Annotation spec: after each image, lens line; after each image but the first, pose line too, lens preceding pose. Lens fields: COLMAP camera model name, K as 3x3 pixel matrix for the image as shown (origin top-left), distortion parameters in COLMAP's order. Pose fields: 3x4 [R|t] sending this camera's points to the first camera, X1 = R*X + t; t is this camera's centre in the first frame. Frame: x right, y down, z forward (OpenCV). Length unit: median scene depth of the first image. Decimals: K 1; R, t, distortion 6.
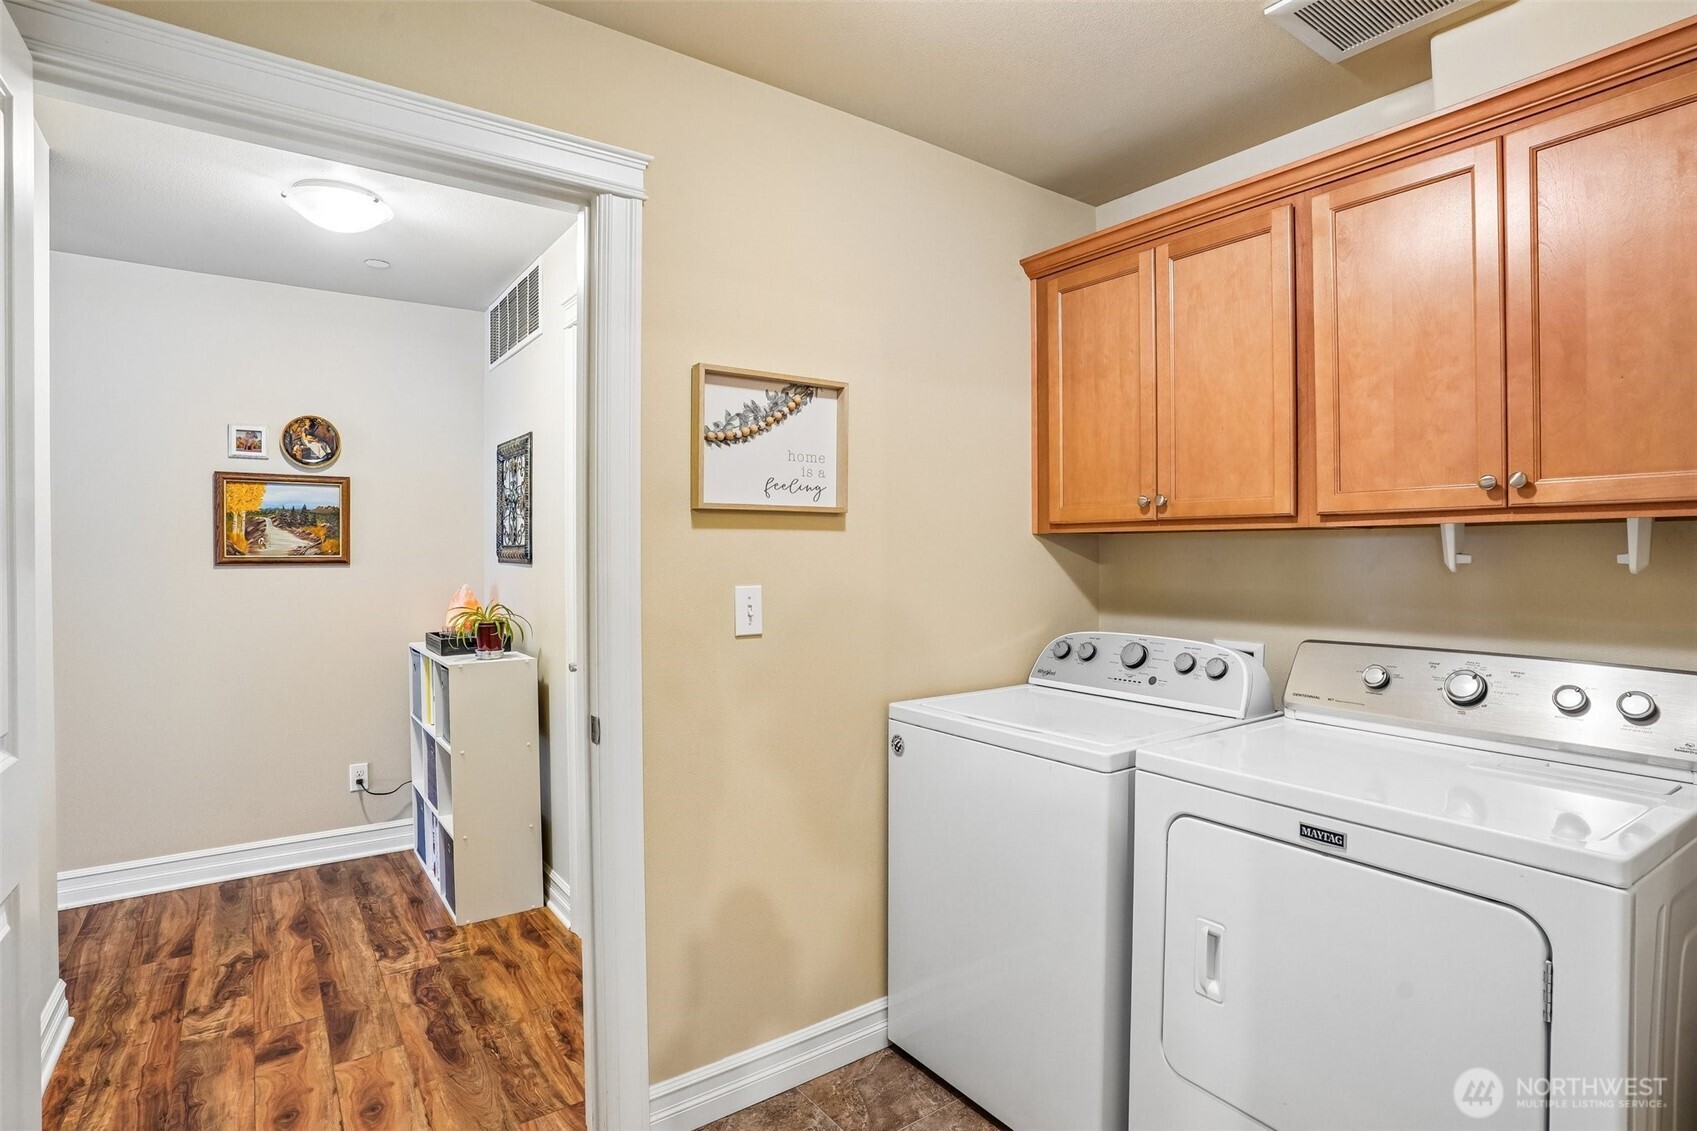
lens RADIAL K [[841.9, 0, 849.5], [0, 841.9, 558.1], [0, 0, 1]] dist [-0.070802, 0.030518]
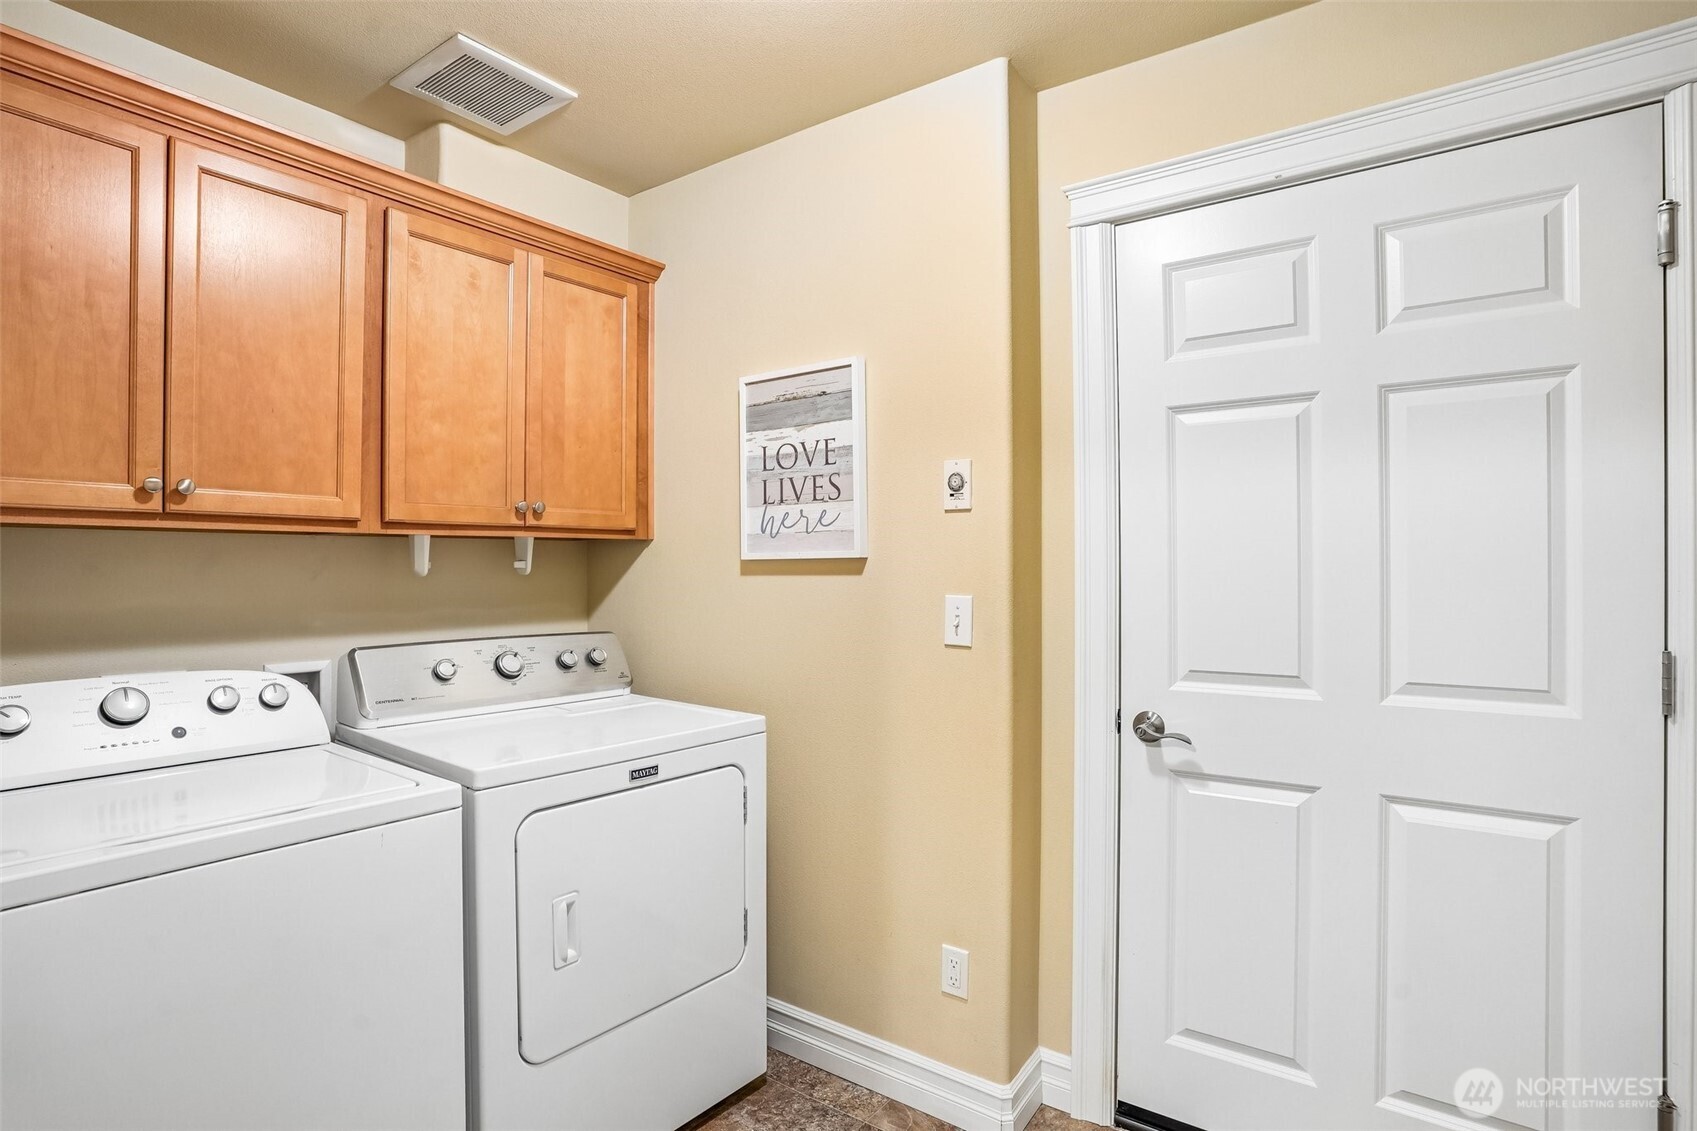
lens RADIAL K [[841.9, 0, 853.7], [0, 841.9, 568.0], [0, 0, 1]] dist [-0.070802, 0.030518]
pose [[-0.296556, -0.007811, 0.954983, -0.602738], [0.000571, 0.999965, 0.008356, -0.004163], [-0.955015, 0.003023, -0.296541, 0.793829]]
